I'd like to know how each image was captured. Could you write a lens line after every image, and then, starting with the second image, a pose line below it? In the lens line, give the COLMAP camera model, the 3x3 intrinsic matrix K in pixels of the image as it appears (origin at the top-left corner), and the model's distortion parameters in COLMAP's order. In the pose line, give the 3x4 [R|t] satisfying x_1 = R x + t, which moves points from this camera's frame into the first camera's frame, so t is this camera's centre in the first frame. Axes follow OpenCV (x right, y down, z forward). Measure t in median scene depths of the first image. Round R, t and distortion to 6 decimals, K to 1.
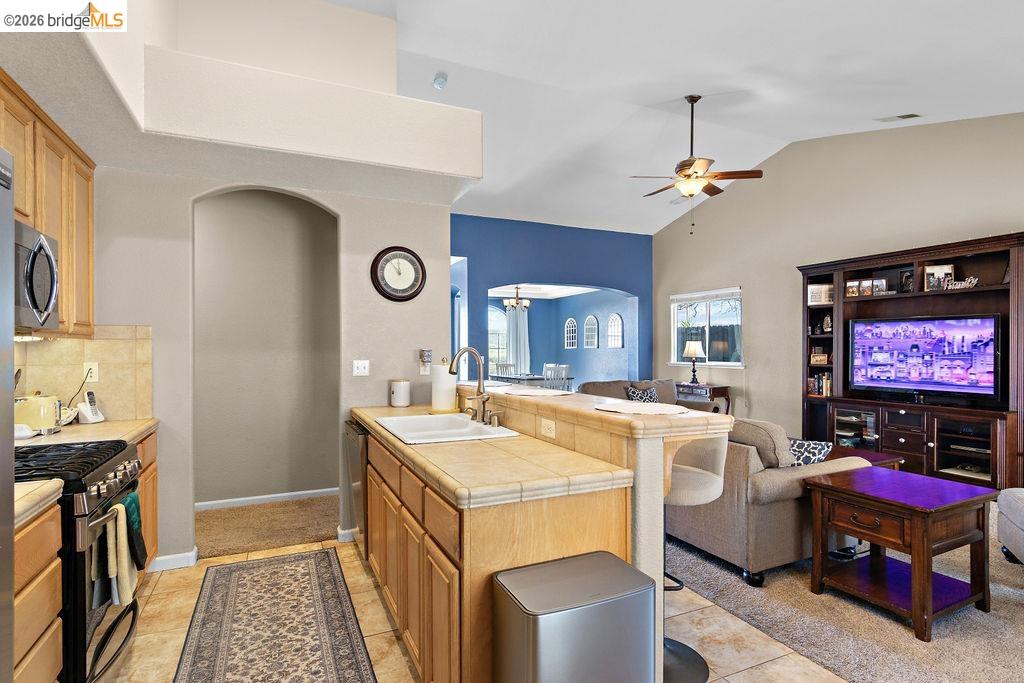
lens RADIAL K [[517.4, 0, 512.7], [0, 517.4, 348.4], [0, 0, 1]] dist [0.000433, 0.000580]
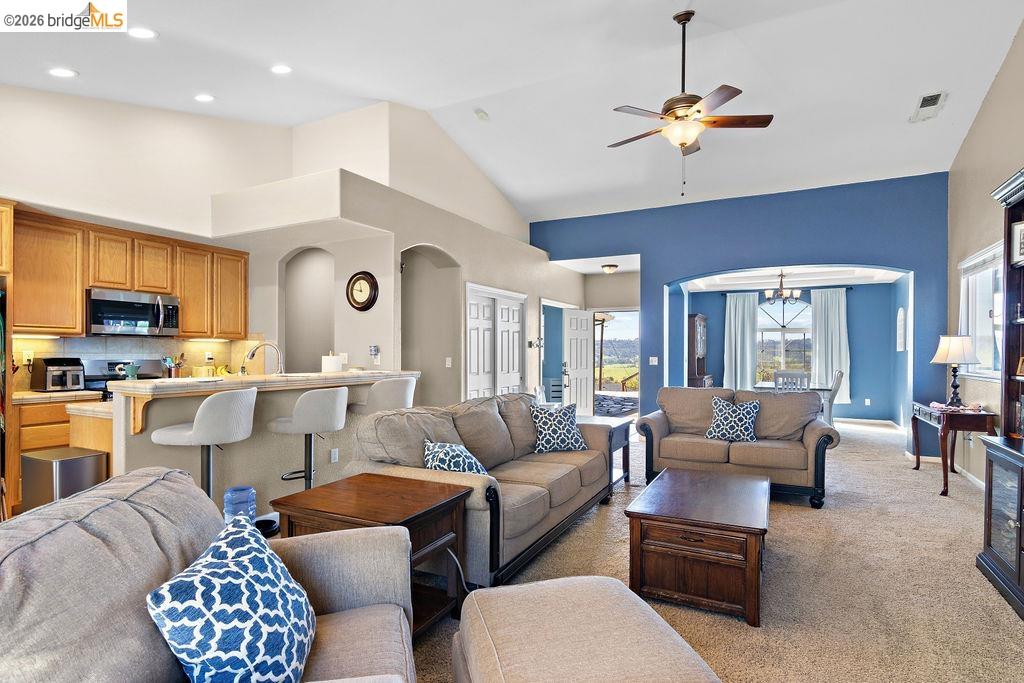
lens RADIAL K [[523.6, 0, 512.0], [0, 523.6, 352.7], [0, 0, 1]] dist [0.000311, 0.000907]
pose [[0.608204, 0.005220, -0.793763, 0.807777], [-0.006905, 0.999975, 0.001286, 0.011662], [0.793751, 0.004699, 0.608225, 0.332056]]
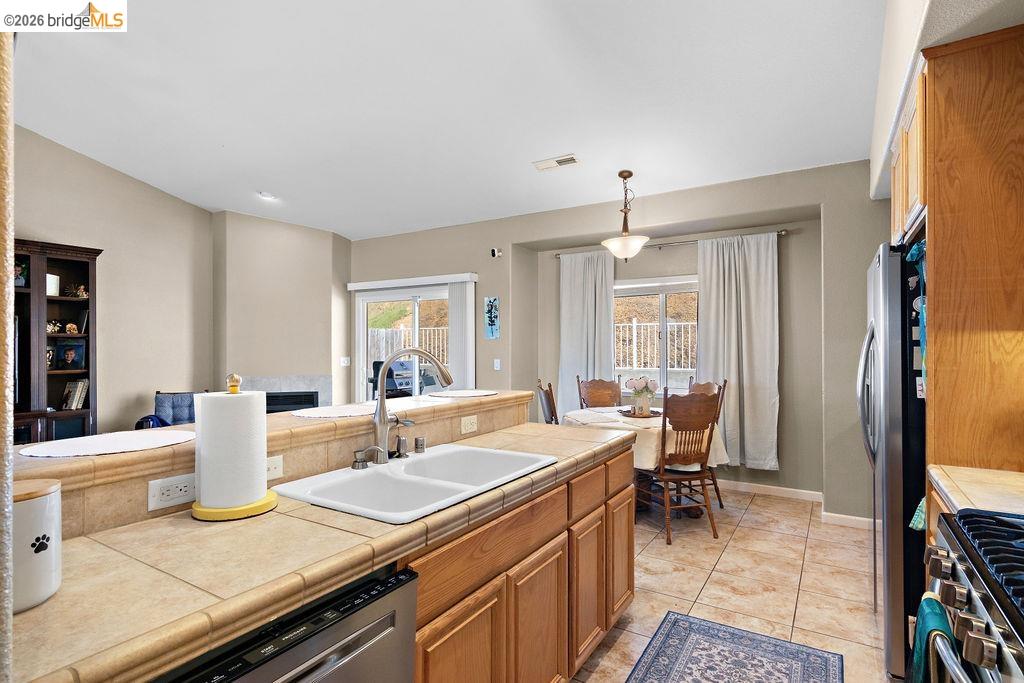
lens RADIAL K [[517.5, 0, 512.0], [0, 517.5, 344.0], [0, 0, 1]] dist [-0.001823, 0.000181]
pose [[-0.549596, 0.005511, 0.835413, -0.368101], [0.008100, 0.999966, -0.001268, -0.002148], [-0.835392, 0.006070, -0.549622, 0.649408]]
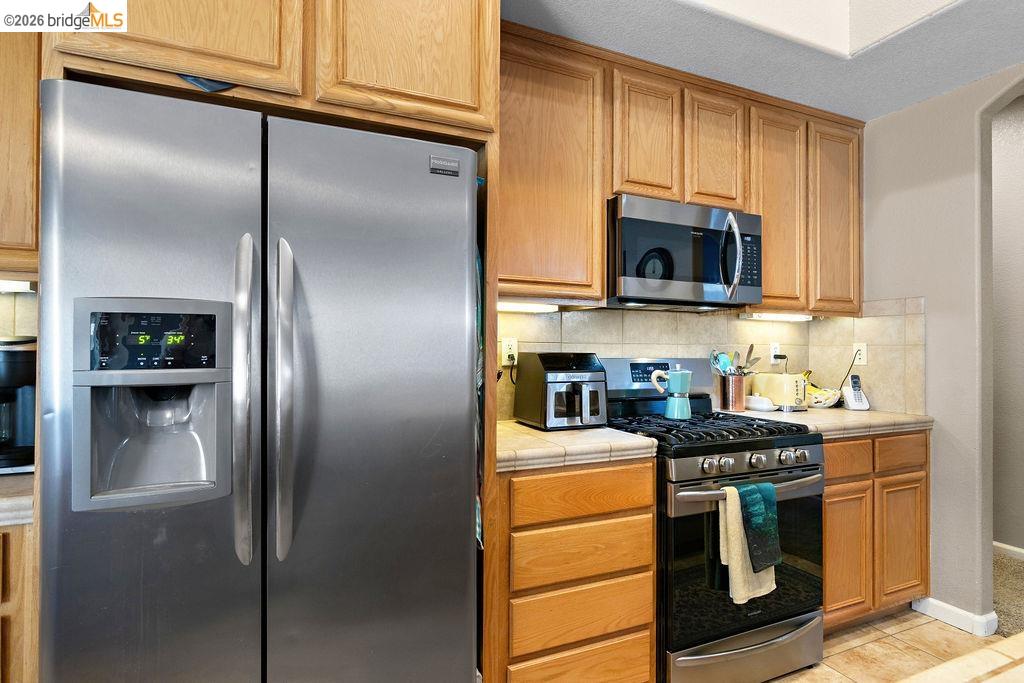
lens RADIAL K [[517.5, 0, 512.0], [0, 517.5, 344.0], [0, 0, 1]] dist [-0.001823, 0.000181]
pose [[-0.014899, -0.003978, -0.999881, 0.053967], [-0.009749, 0.999945, -0.003833, 0.021867], [0.999841, 0.009691, -0.014937, 0.232534]]
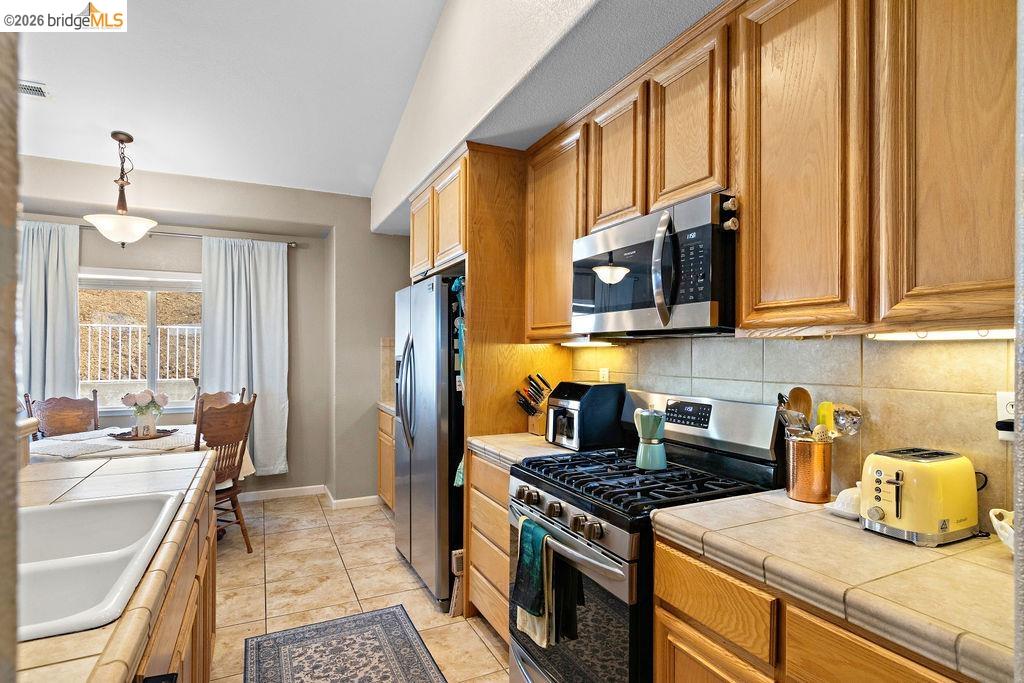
lens RADIAL K [[523.6, 0, 512.0], [0, 523.6, 352.7], [0, 0, 1]] dist [0.000311, 0.000907]
pose [[-0.999790, -0.000019, -0.020469, -0.262186], [-0.000157, 0.999977, 0.006738, -0.002822], [0.020469, 0.006740, -0.999768, 0.720423]]
